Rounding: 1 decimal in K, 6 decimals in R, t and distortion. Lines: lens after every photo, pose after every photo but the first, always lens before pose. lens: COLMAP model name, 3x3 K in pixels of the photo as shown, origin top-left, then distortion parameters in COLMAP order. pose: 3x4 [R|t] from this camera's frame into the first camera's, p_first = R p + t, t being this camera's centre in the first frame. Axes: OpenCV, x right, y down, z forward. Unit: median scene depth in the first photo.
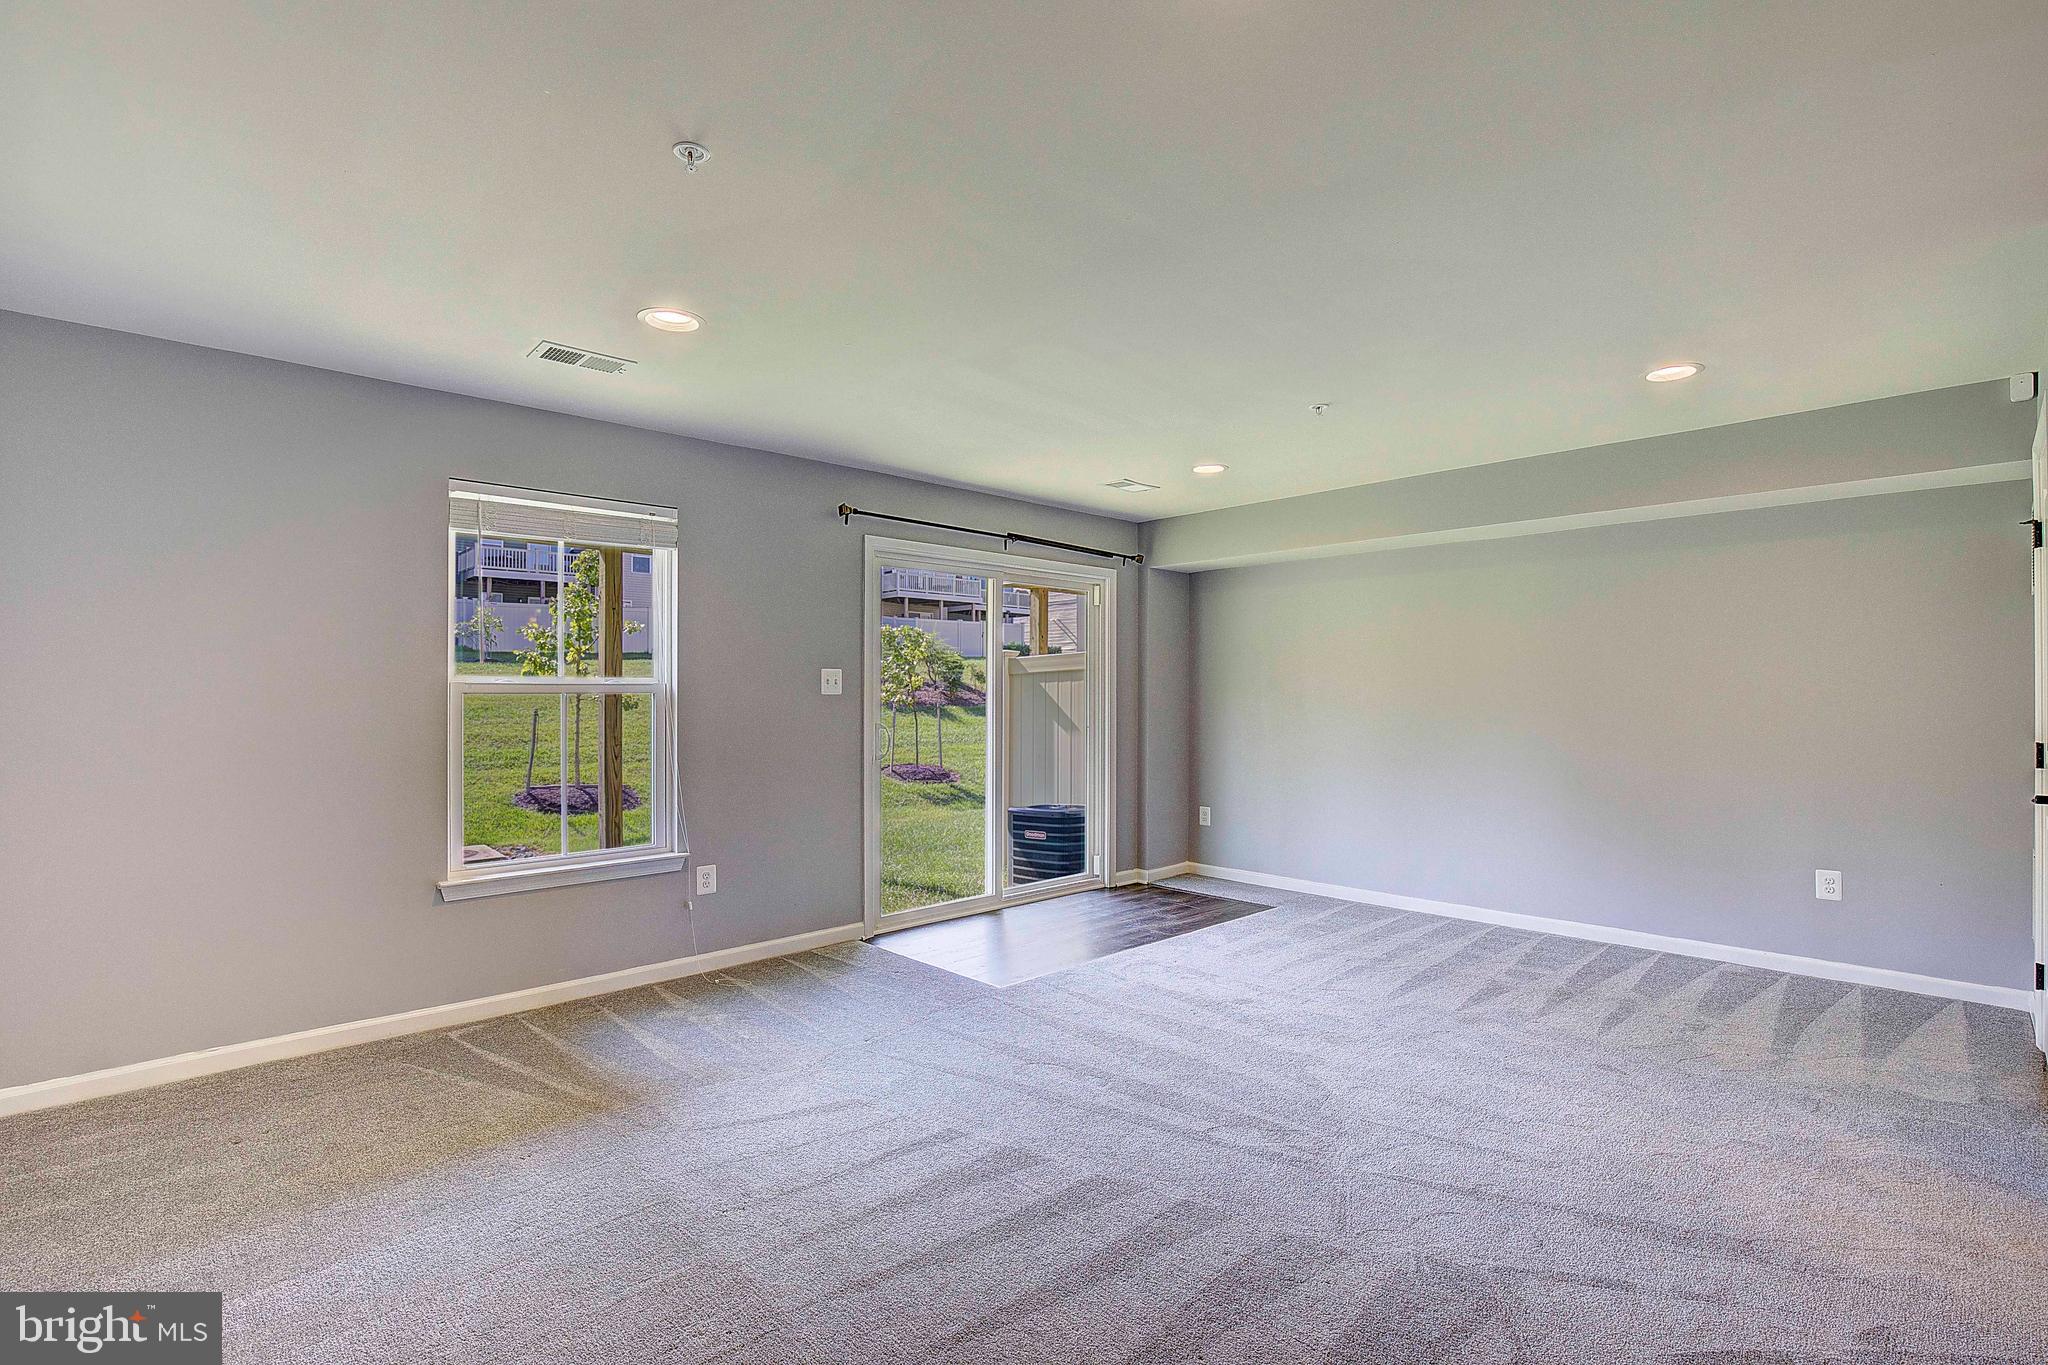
lens RADIAL K [[937.3, 0, 1046.6], [0, 937.3, 686.8], [0, 0, 1]] dist [-0.028489, 0.000245]
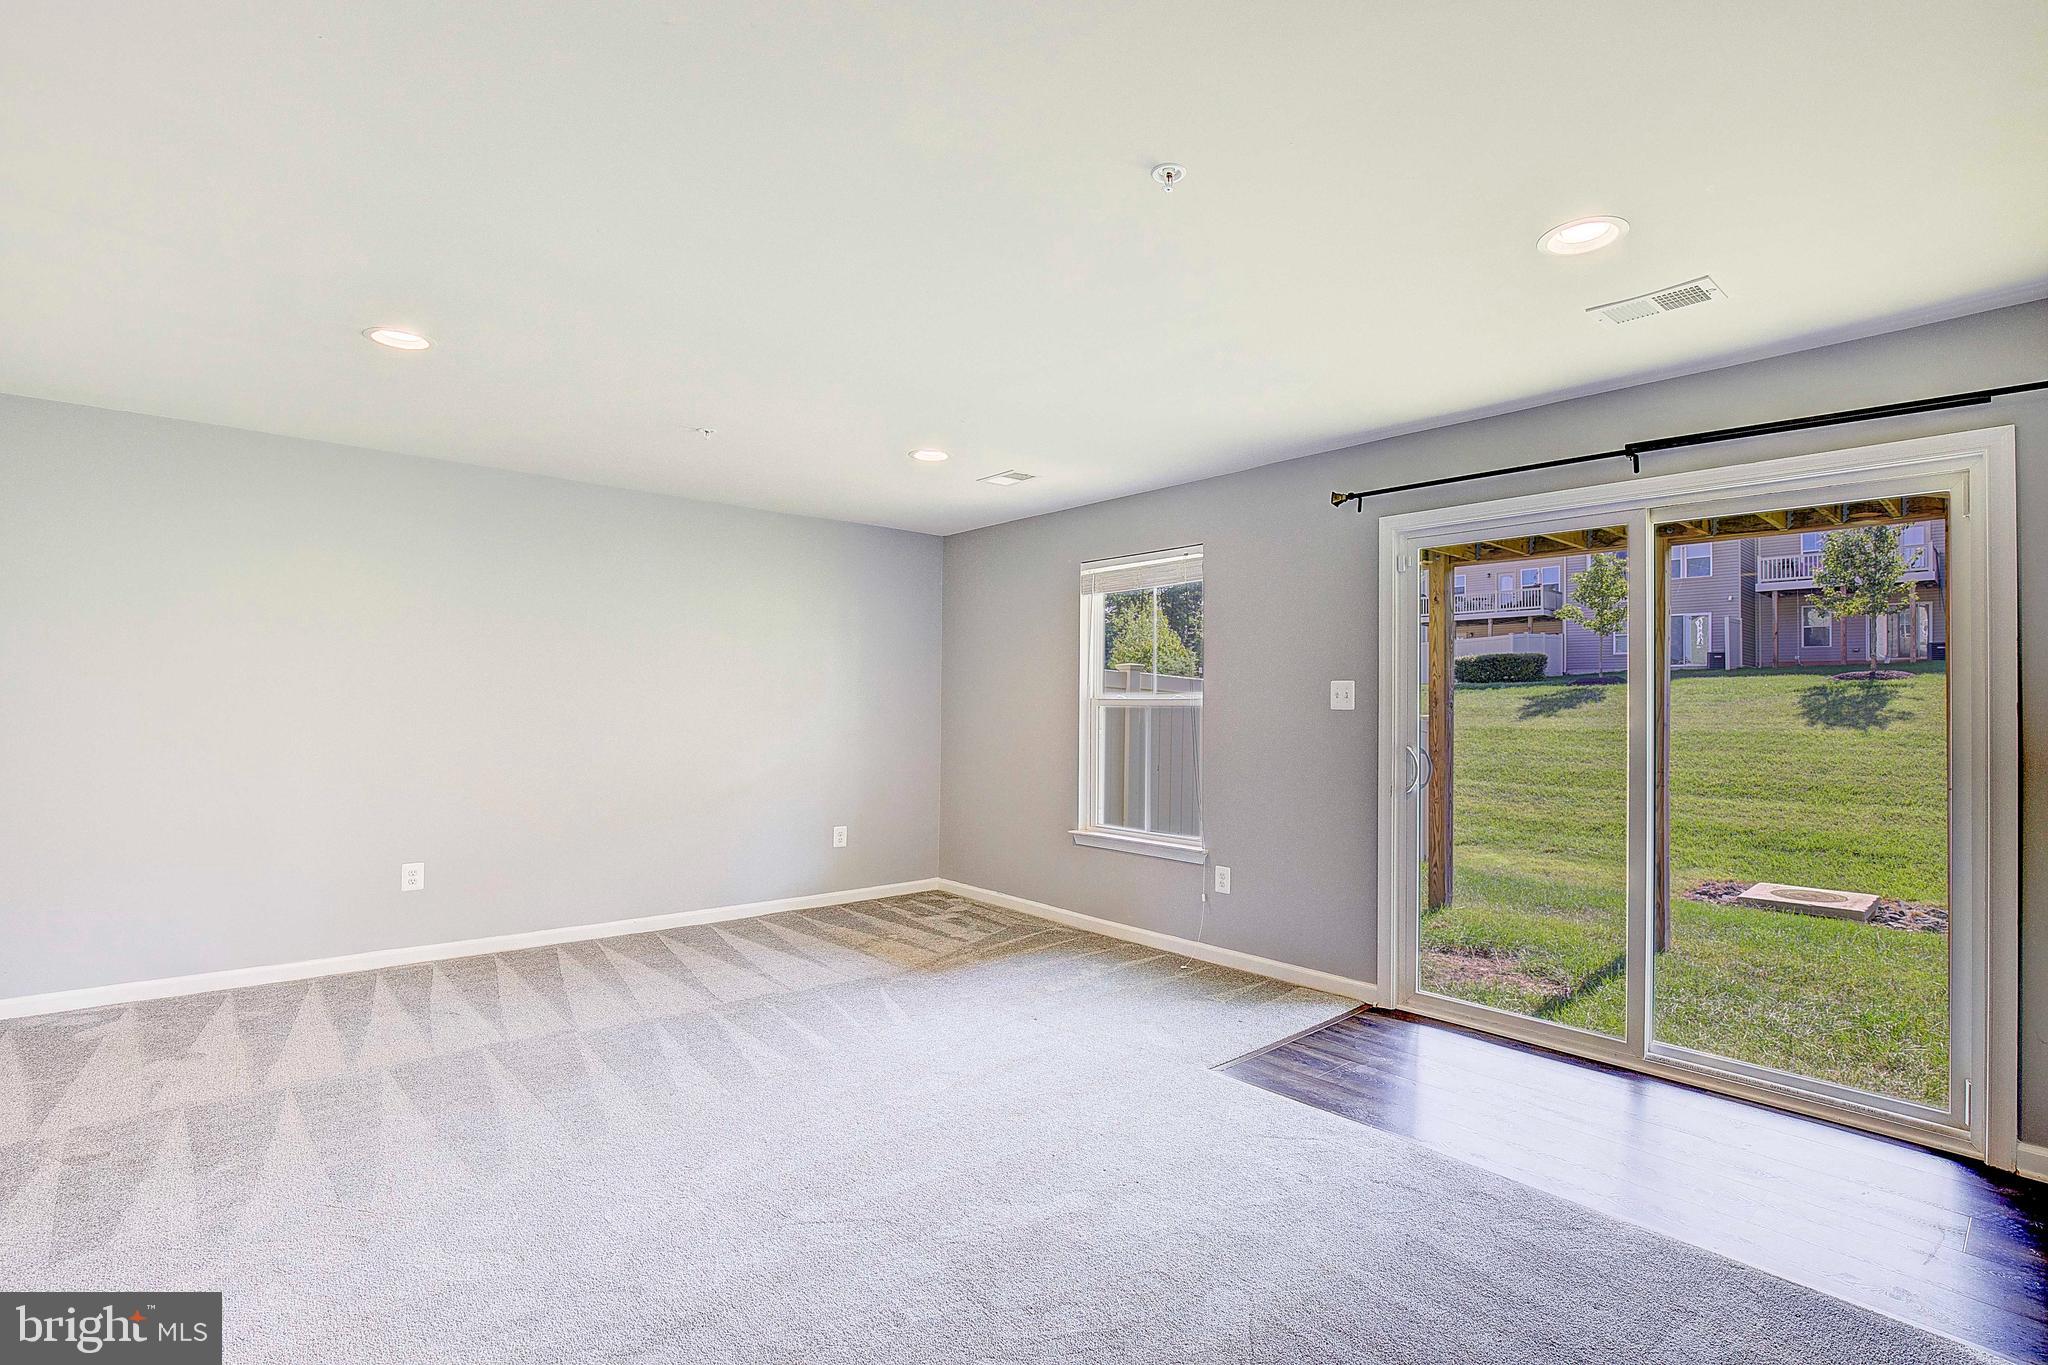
lens RADIAL K [[937.3, 0, 1046.6], [0, 937.3, 686.8], [0, 0, 1]] dist [-0.028489, 0.000245]
pose [[-0.038021, -0.023925, -0.998990, 0.670414], [-0.004573, 0.999707, -0.023768, 0.009213], [0.999266, 0.003665, -0.038119, 0.765764]]
